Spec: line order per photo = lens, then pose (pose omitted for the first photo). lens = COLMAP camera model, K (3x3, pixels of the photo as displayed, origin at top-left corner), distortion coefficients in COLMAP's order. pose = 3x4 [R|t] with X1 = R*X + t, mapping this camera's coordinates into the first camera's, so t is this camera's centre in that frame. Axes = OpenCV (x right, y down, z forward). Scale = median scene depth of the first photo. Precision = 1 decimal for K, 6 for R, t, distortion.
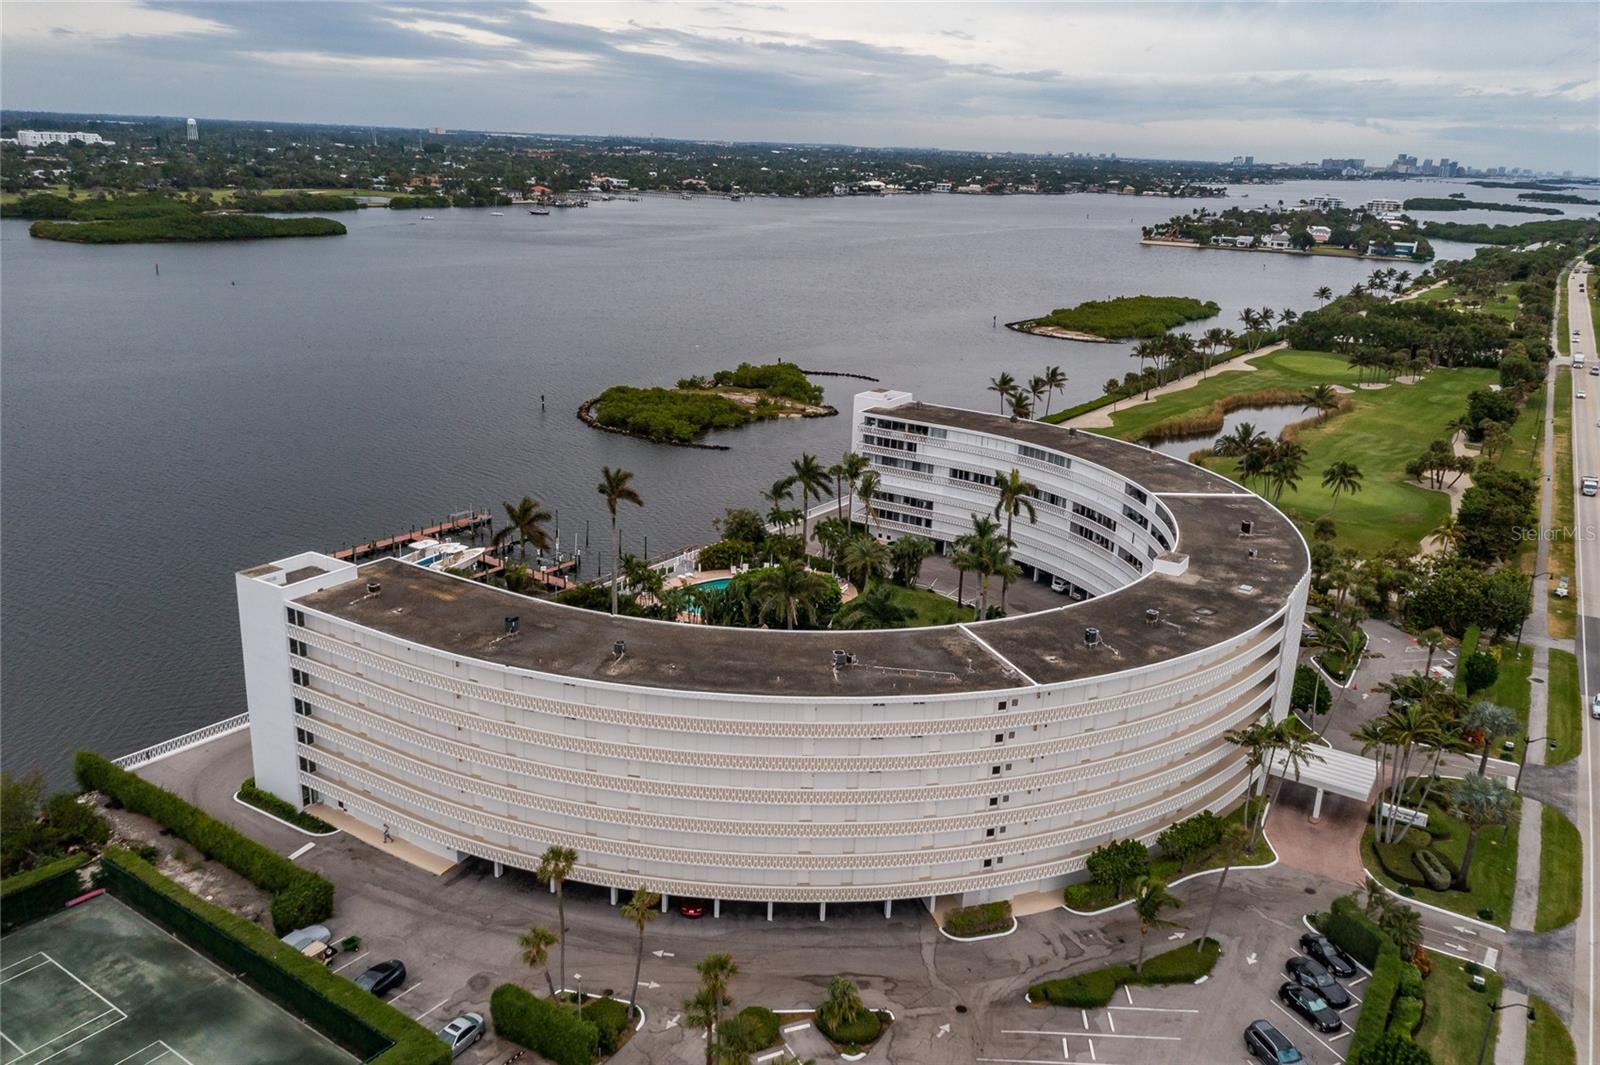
lens RADIAL K [[1273.8, 0, 815.5], [0, 1273.8, 493.1], [0, 0, 1]] dist [0.000448, 0.006754]
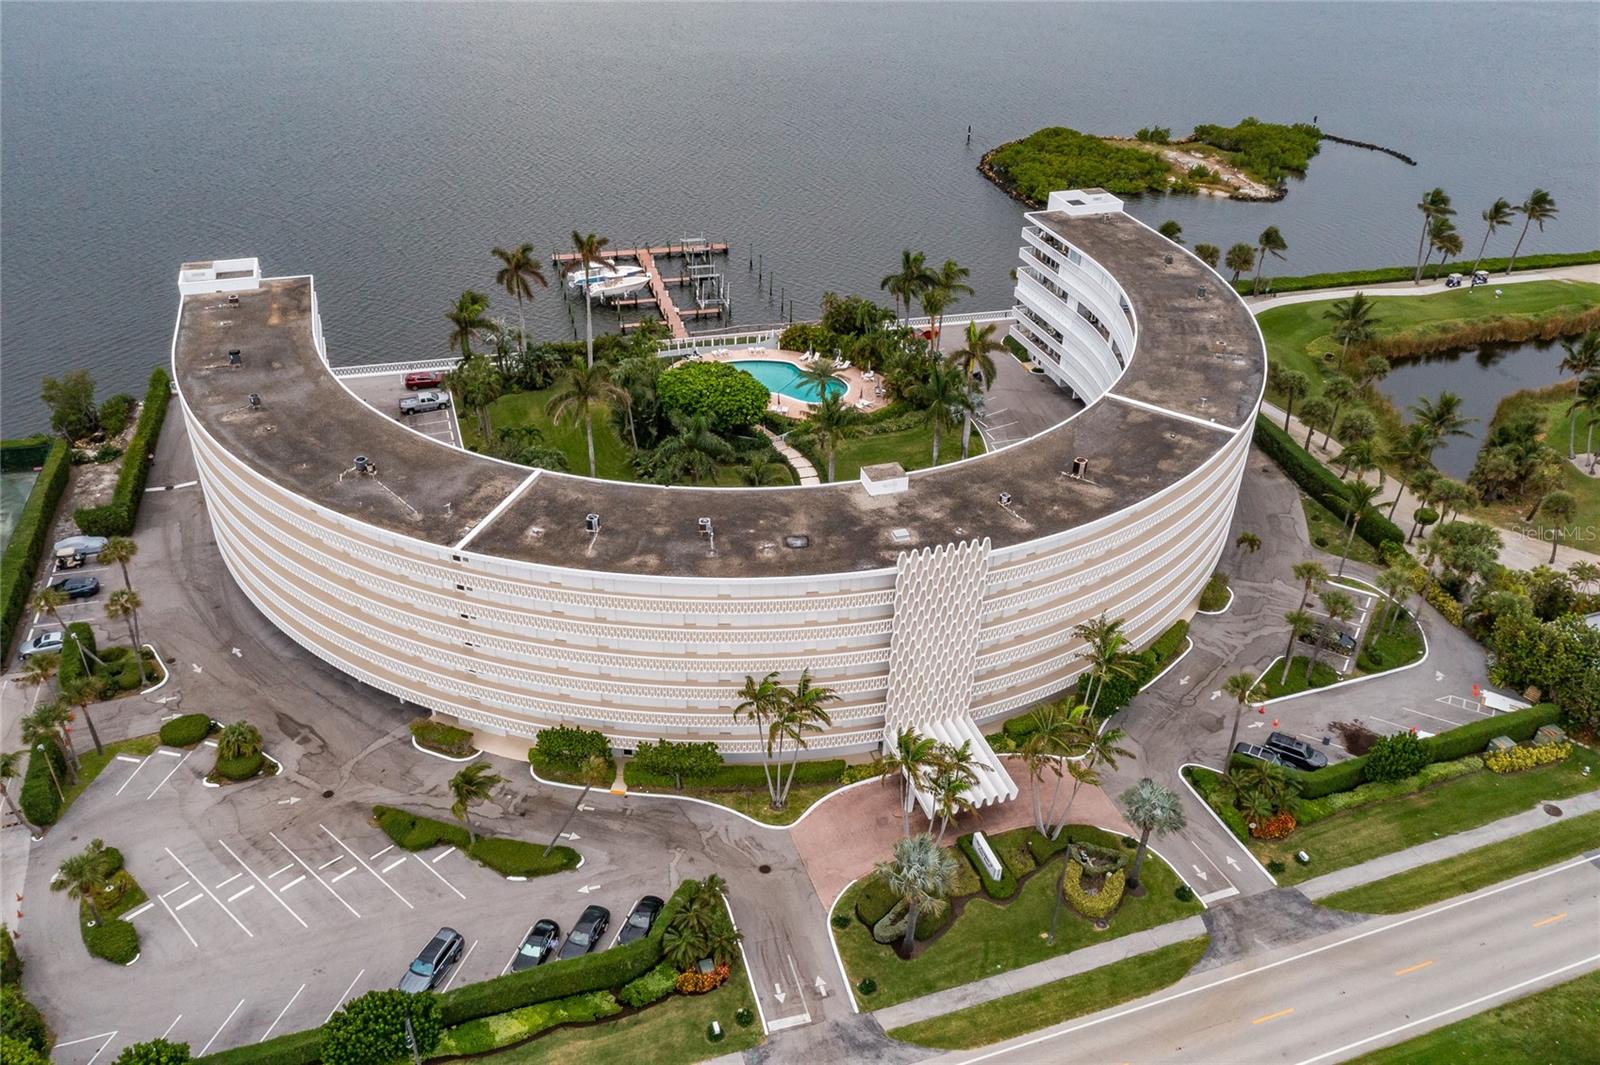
lens RADIAL K [[1273.8, 0, 804.8], [0, 1273.8, 523.1], [0, 0, 1]] dist [0.000448, 0.006754]
pose [[0.770036, 0.320116, -0.551879, 0.506234], [-0.164983, 0.935502, 0.312435, -0.122639], [0.616299, -0.149536, 0.773184, 0.221045]]
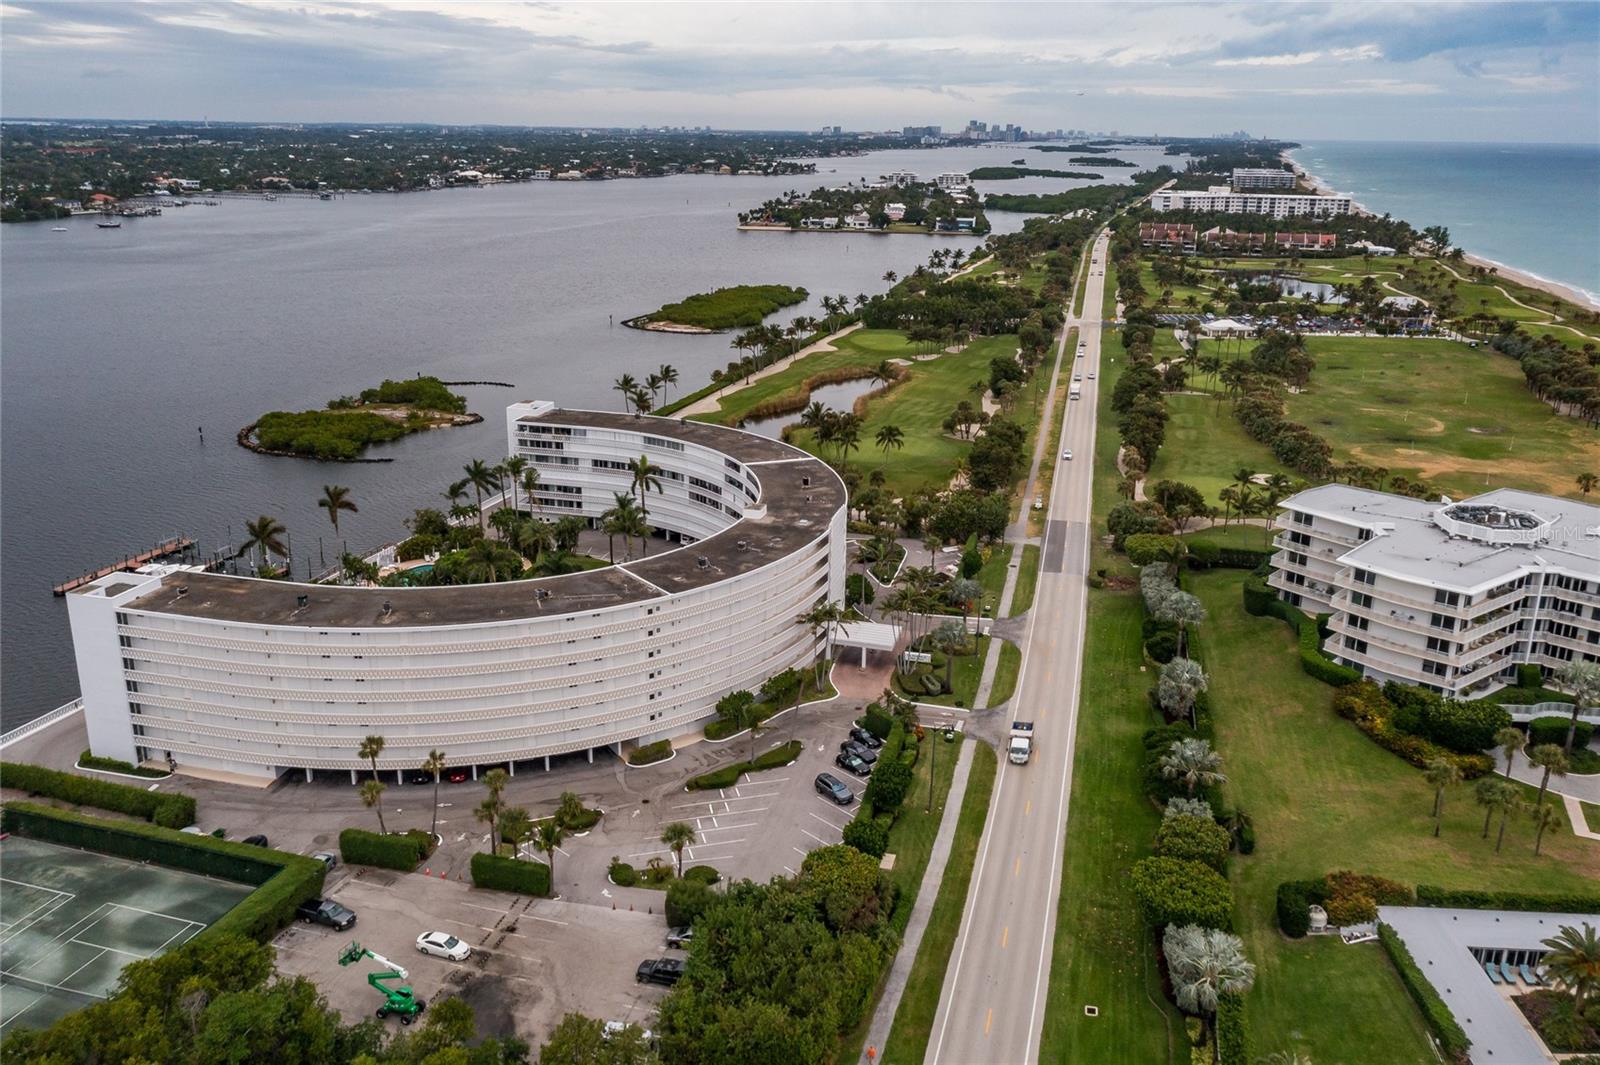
lens RADIAL K [[1273.8, 0, 814.0], [0, 1273.8, 577.0], [0, 0, 1]] dist [0.000448, 0.006754]
pose [[0.954967, -0.121760, 0.270577, -0.041627], [0.100090, 0.990665, 0.092545, 0.001094], [-0.279319, -0.061295, 0.958240, -0.290740]]
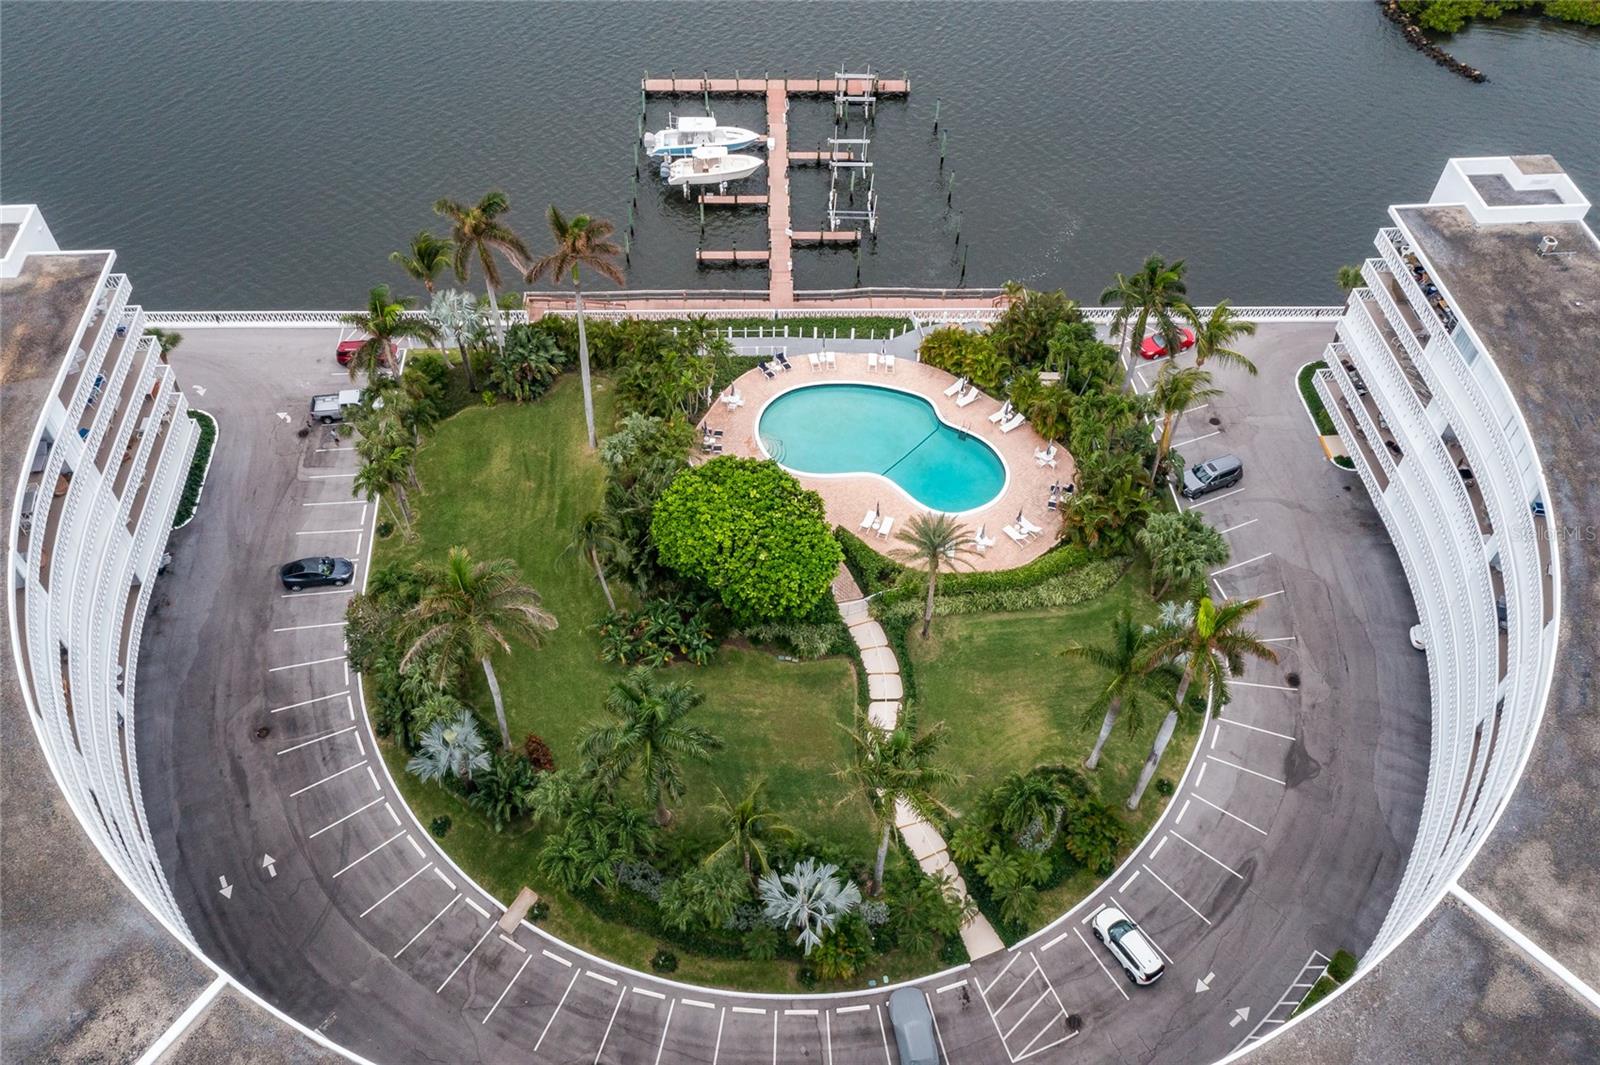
lens RADIAL K [[1273.8, 0, 798.3], [0, 1273.8, 543.7], [0, 0, 1]] dist [0.000448, 0.006754]
pose [[0.594342, 0.597949, -0.537787, 0.255205], [-0.214213, 0.762261, 0.610795, -0.229103], [0.775158, -0.247820, 0.581132, 0.562799]]
